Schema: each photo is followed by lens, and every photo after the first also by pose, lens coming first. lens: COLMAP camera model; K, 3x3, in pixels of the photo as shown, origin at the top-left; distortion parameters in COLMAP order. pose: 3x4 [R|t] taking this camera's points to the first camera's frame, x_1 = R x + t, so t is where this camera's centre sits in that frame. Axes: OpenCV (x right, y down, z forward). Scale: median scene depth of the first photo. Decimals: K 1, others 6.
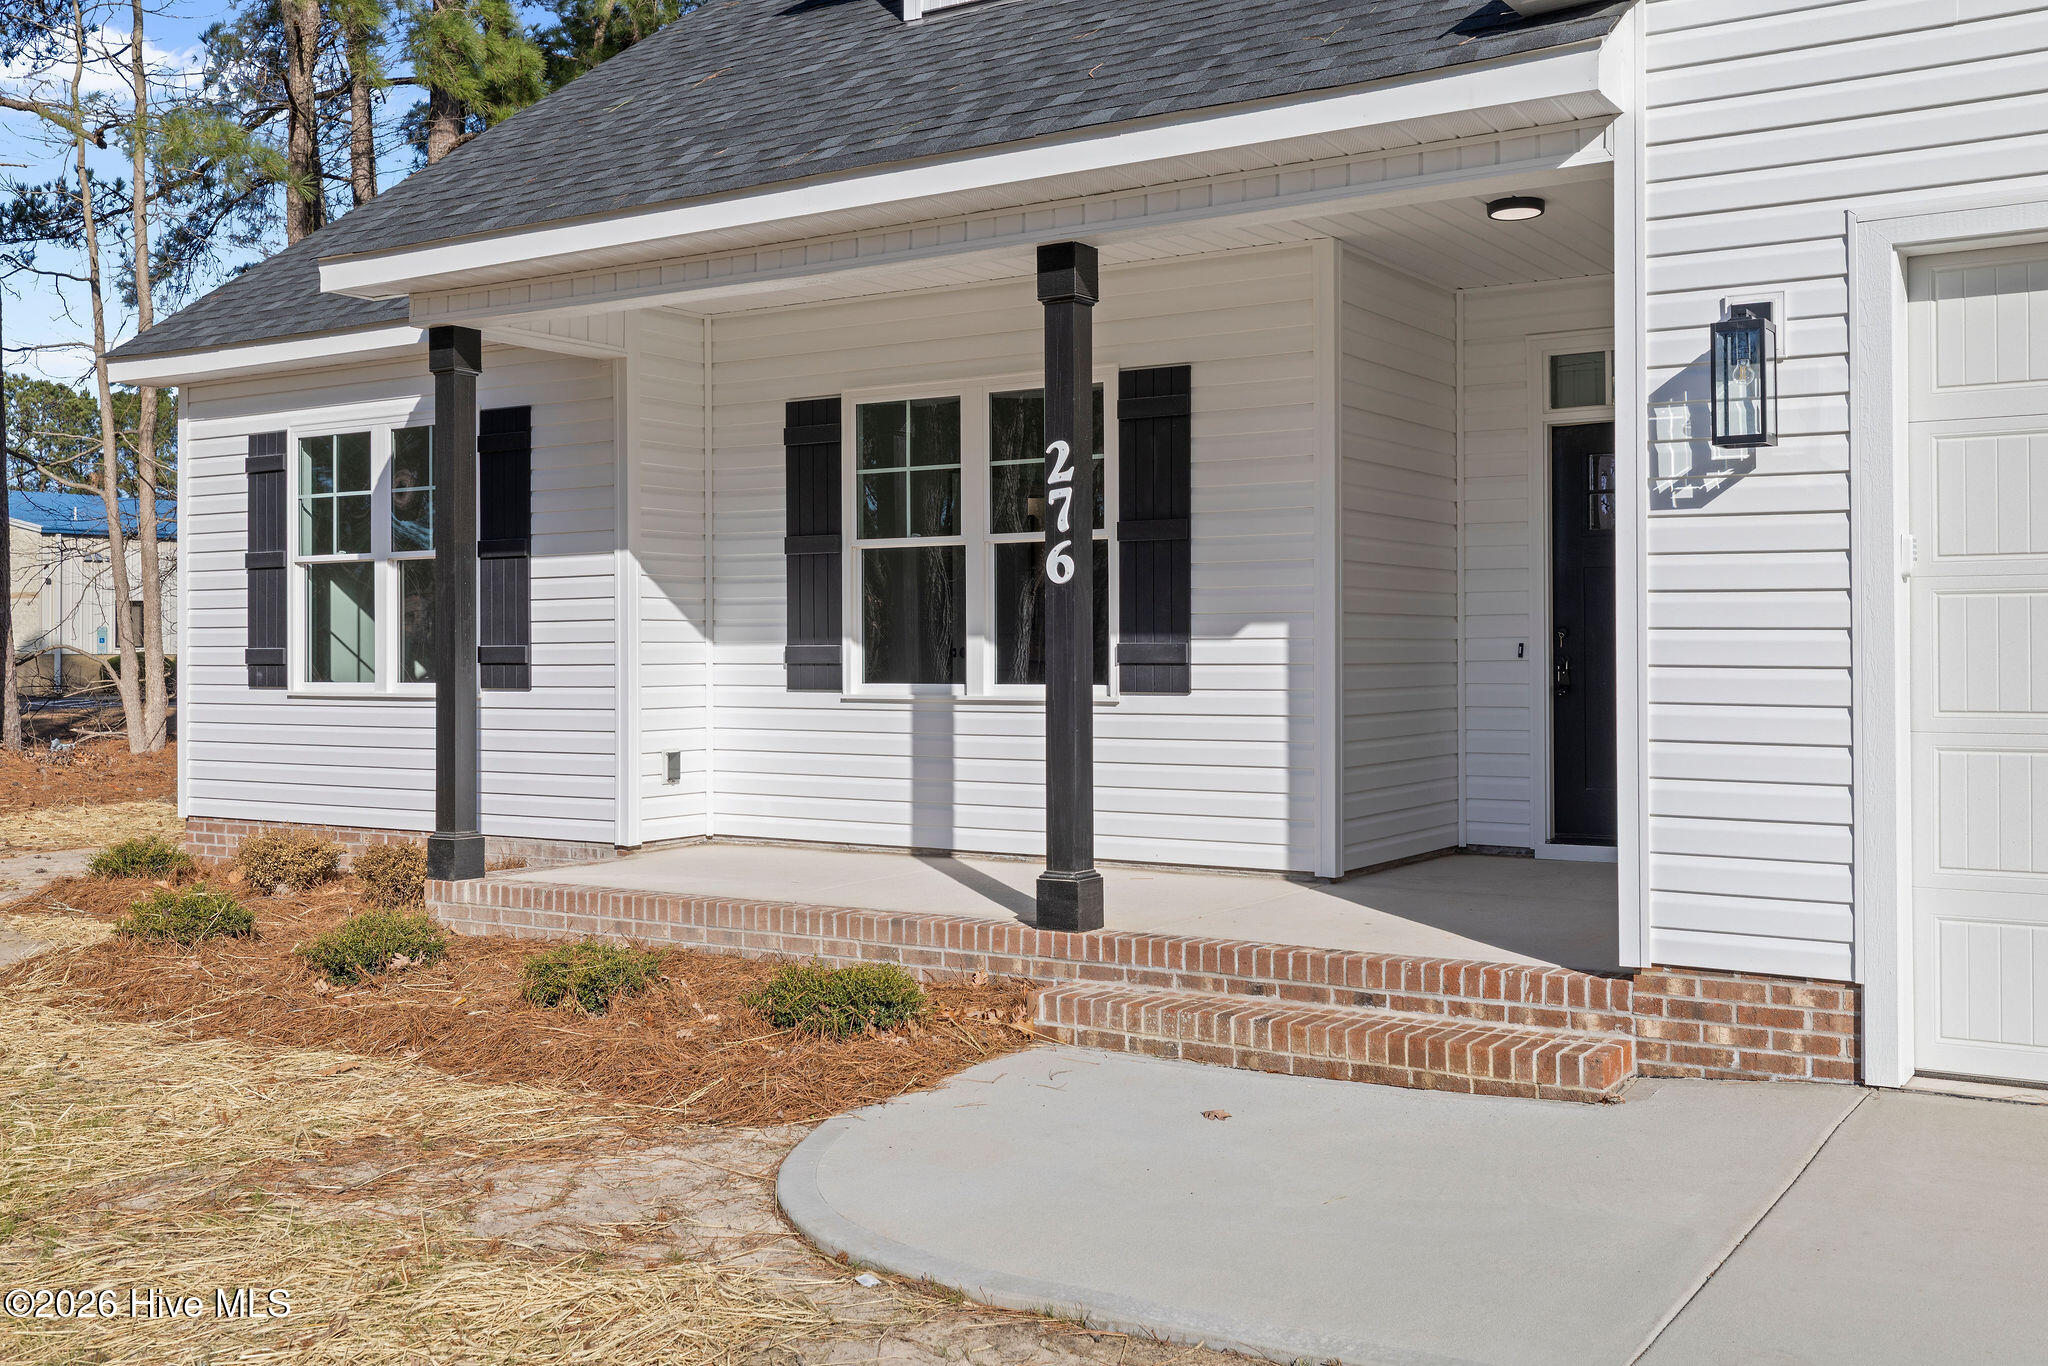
lens RADIAL K [[1990.4, 0, 1021.8], [0, 1990.4, 668.7], [0, 0, 1]] dist [0.004113, 0.000000]
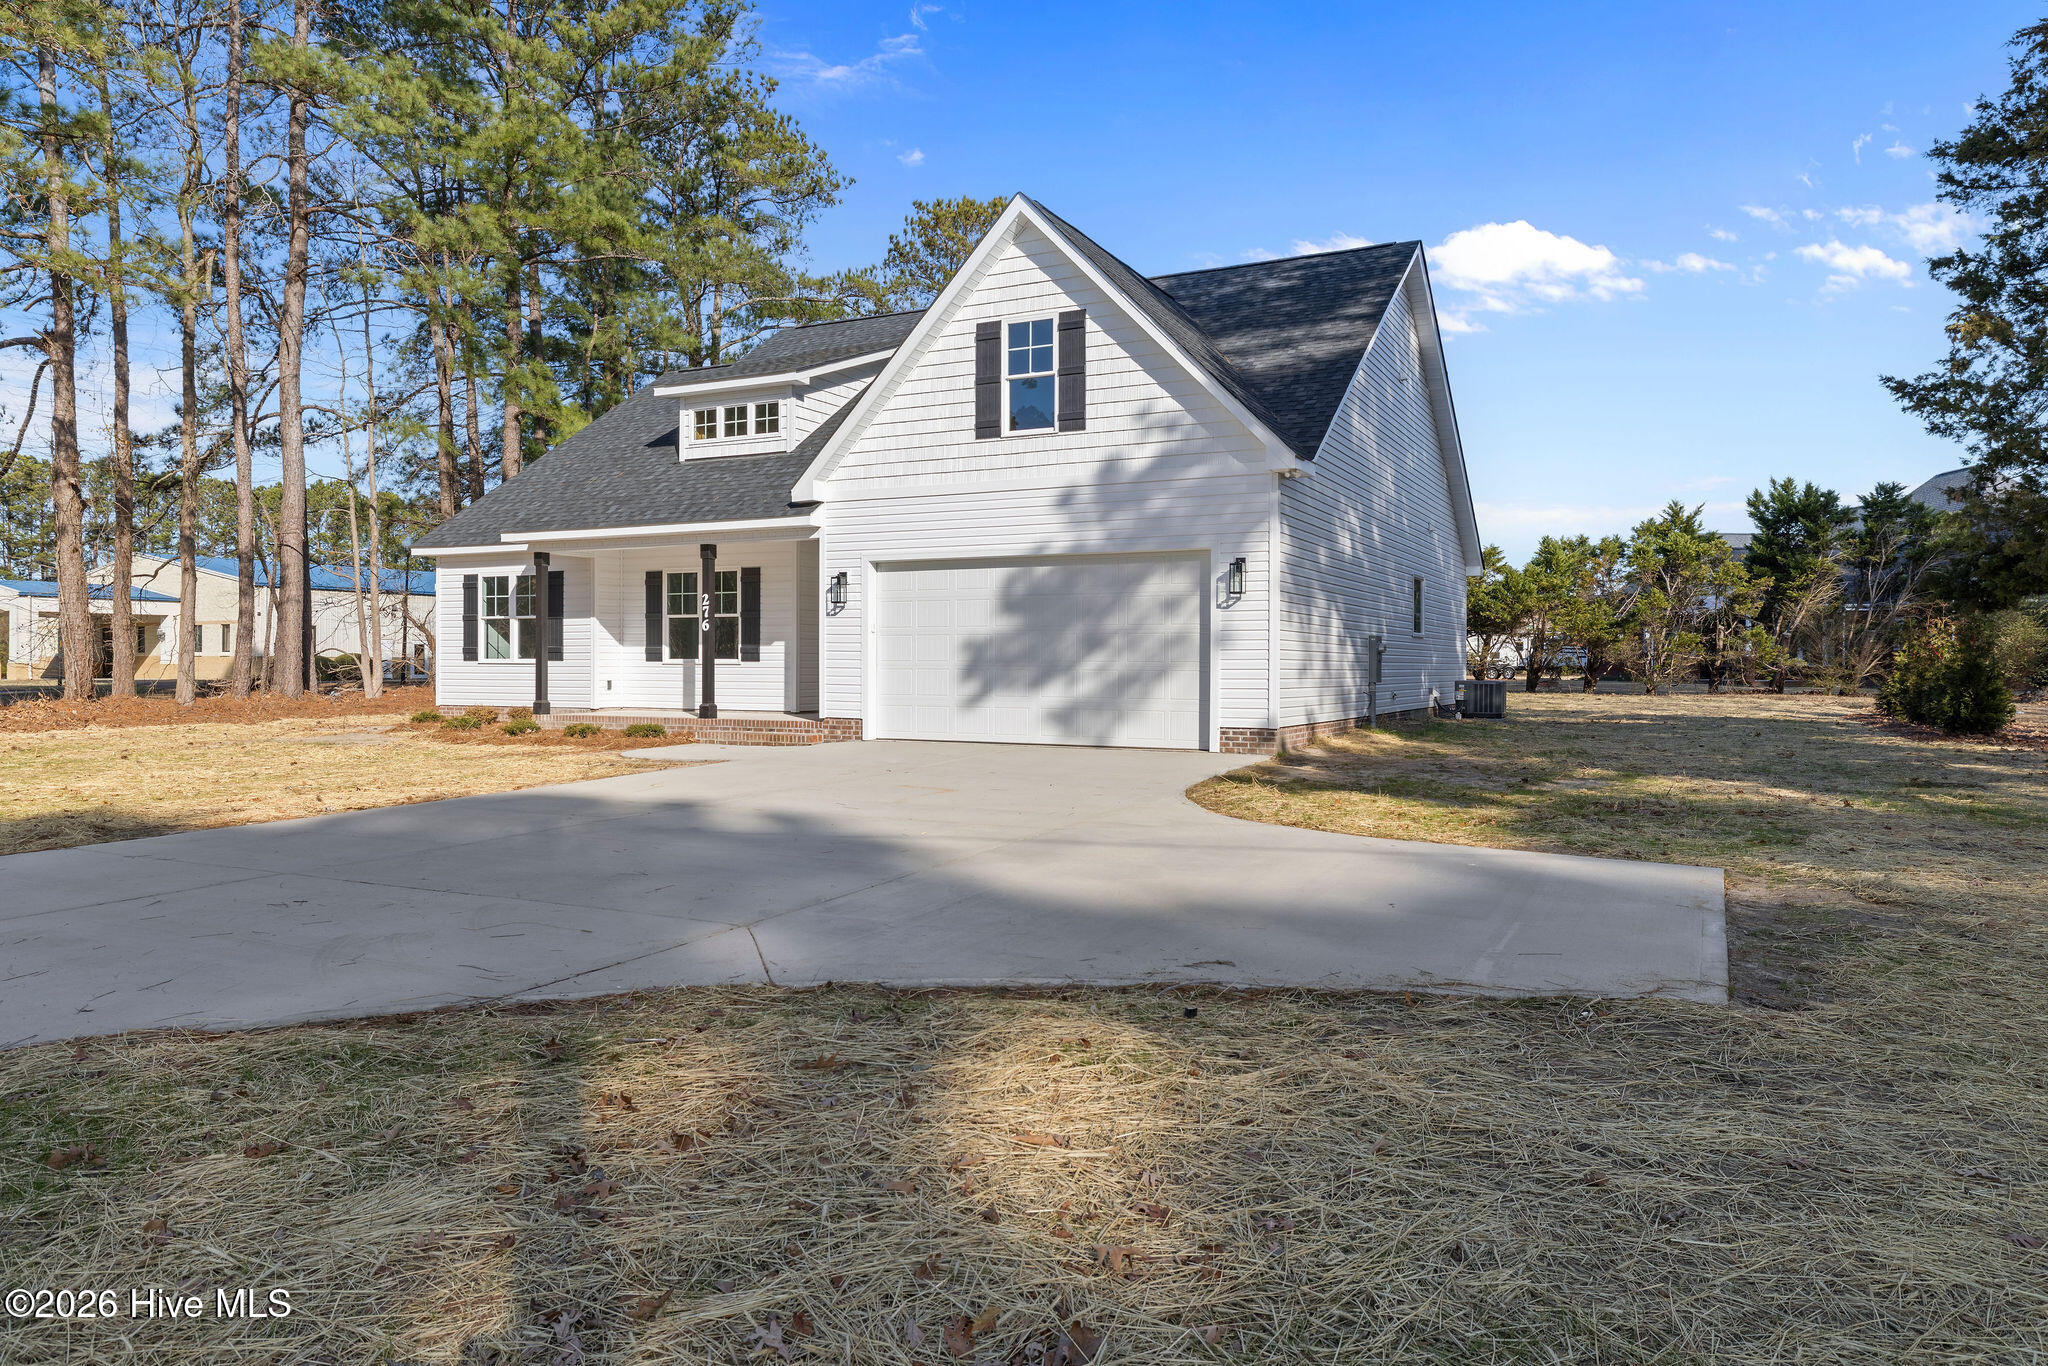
lens RADIAL K [[1322.6, 0, 1024.7], [0, 1322.6, 682.5], [0, 0, 1]] dist [0.006475, 0.000821]
pose [[0.994379, 0.004763, 0.105776, 0.274003], [-0.005419, 0.999968, 0.005911, 0.030395], [-0.105744, -0.006451, 0.994372, -1.232575]]
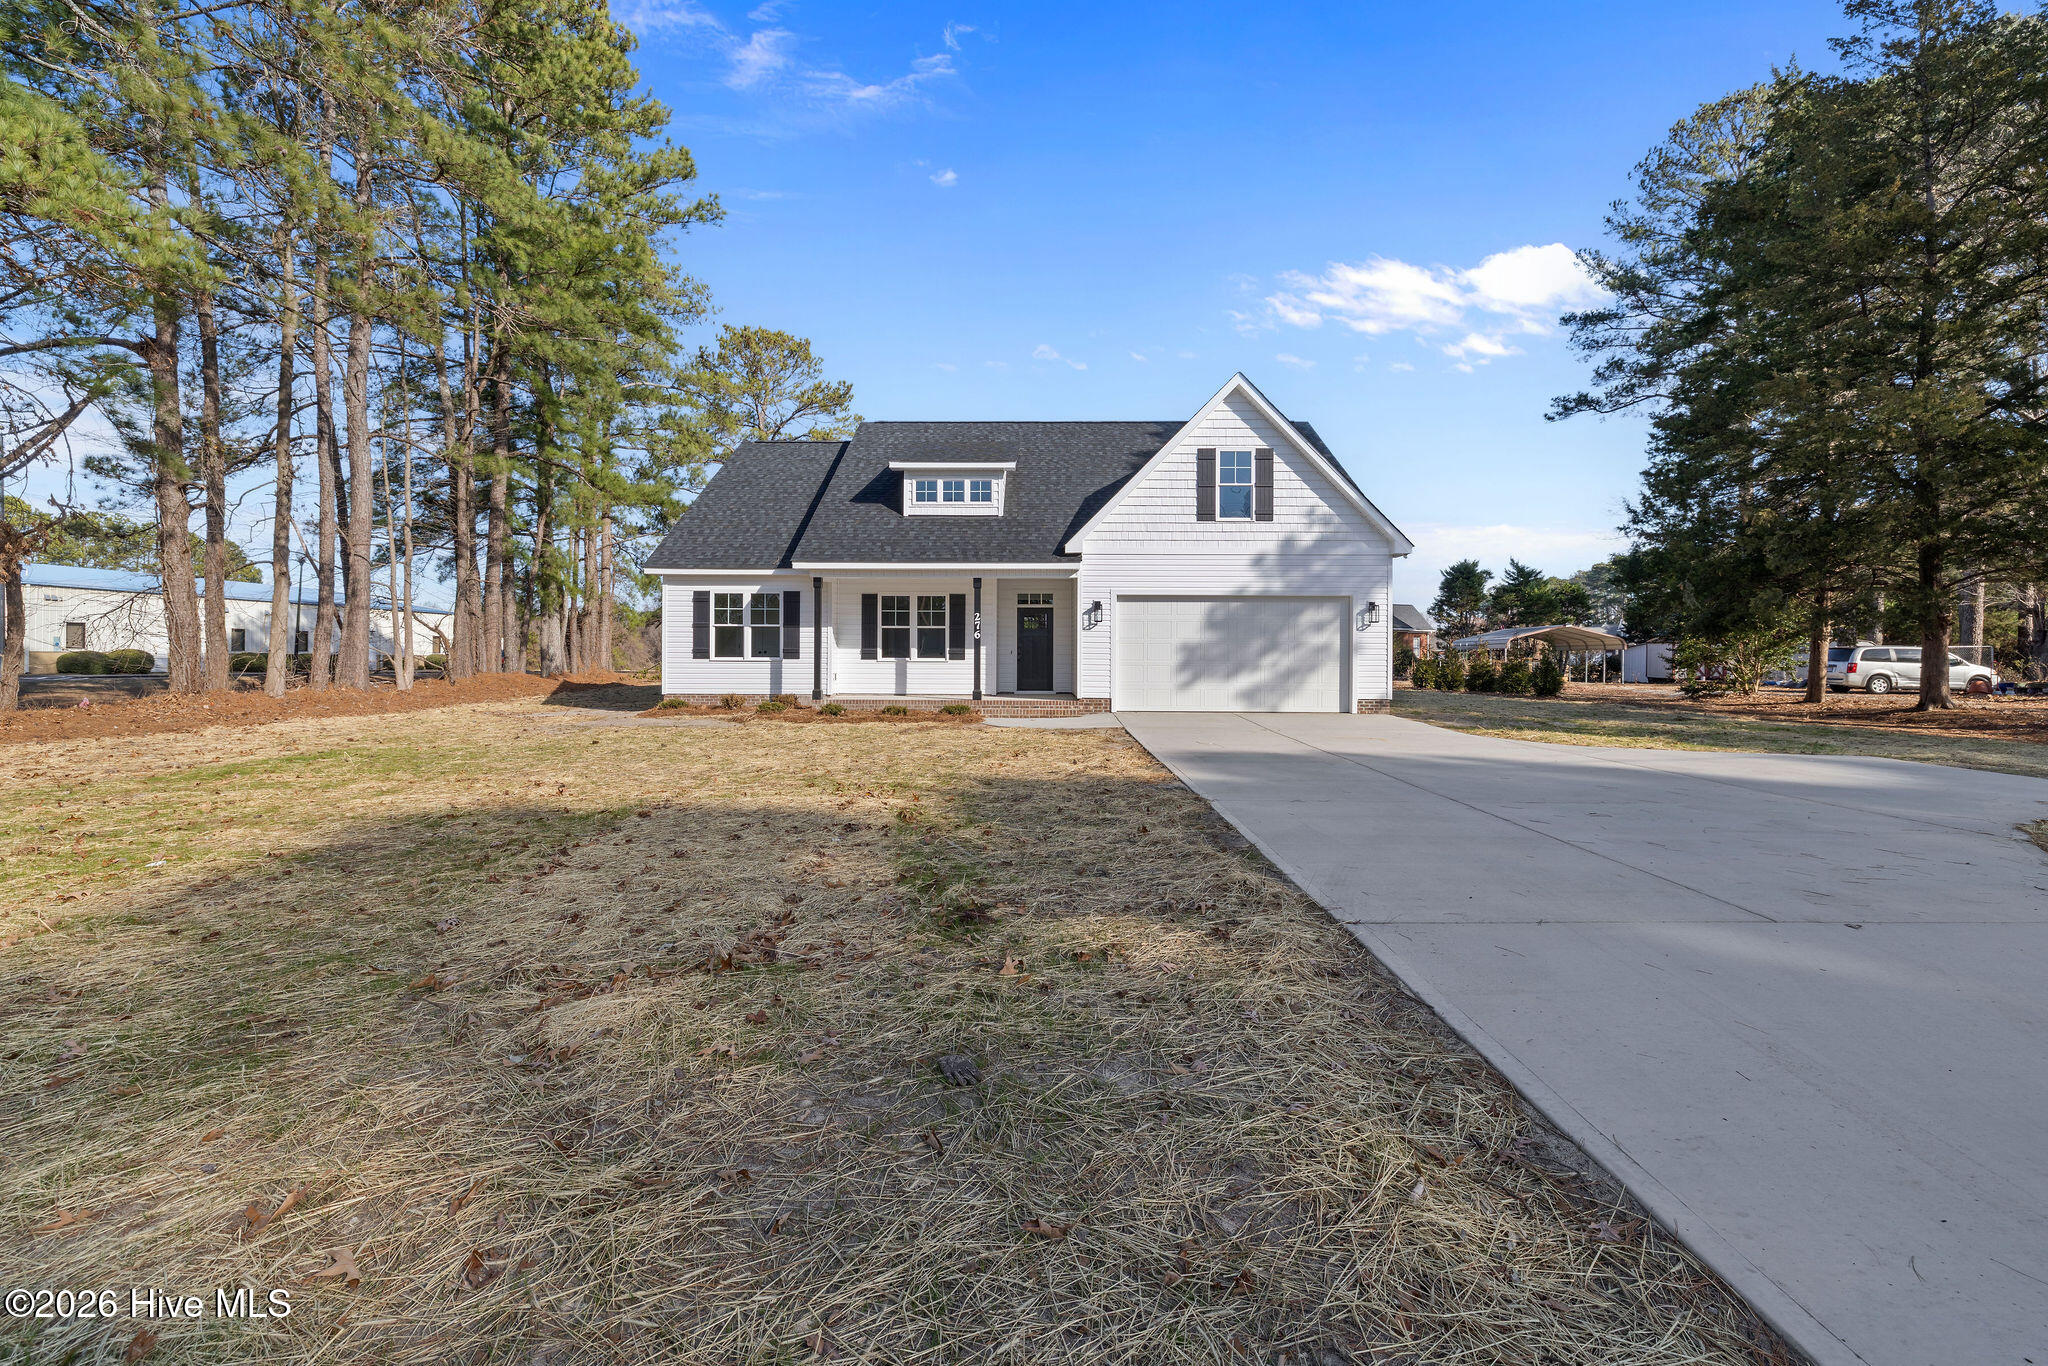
lens RADIAL K [[882.8, 0, 1026.0], [0, 882.8, 662.7], [0, 0, 1]] dist [-0.004020, -0.000153]
pose [[0.849896, 0.005046, 0.526926, -0.867279], [-0.002665, 0.999983, -0.005278, 0.028610], [-0.526944, 0.003082, 0.849895, -0.878746]]
